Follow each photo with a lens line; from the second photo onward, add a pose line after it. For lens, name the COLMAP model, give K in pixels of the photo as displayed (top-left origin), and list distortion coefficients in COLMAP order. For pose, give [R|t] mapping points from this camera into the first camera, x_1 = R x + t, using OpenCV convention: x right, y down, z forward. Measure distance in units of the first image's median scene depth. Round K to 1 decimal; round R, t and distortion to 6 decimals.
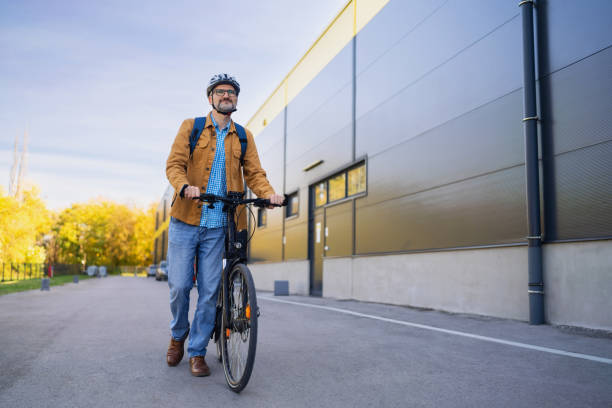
lens RADIAL K [[593.7, 0, 306.2], [0, 593.7, 203.9], [0, 0, 1]] dist [0.000950, 0.000000]
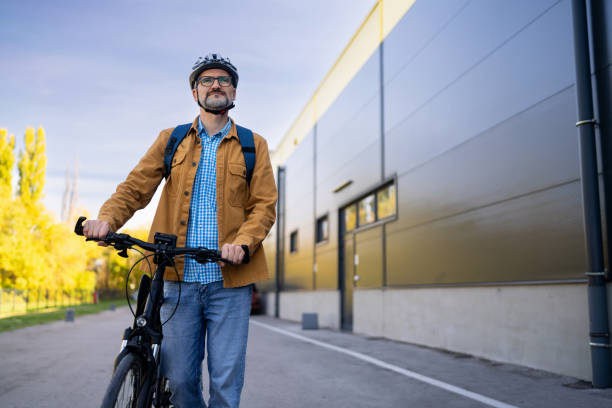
lens RADIAL K [[593.7, 0, 306.3], [0, 593.7, 204.5], [0, 0, 1]] dist [0.000950, 0.000000]
pose [[0.996237, -0.017413, -0.084900, 0.040173], [0.014434, 0.999263, -0.035579, -0.006125], [0.085457, 0.034220, 0.995754, 0.102580]]
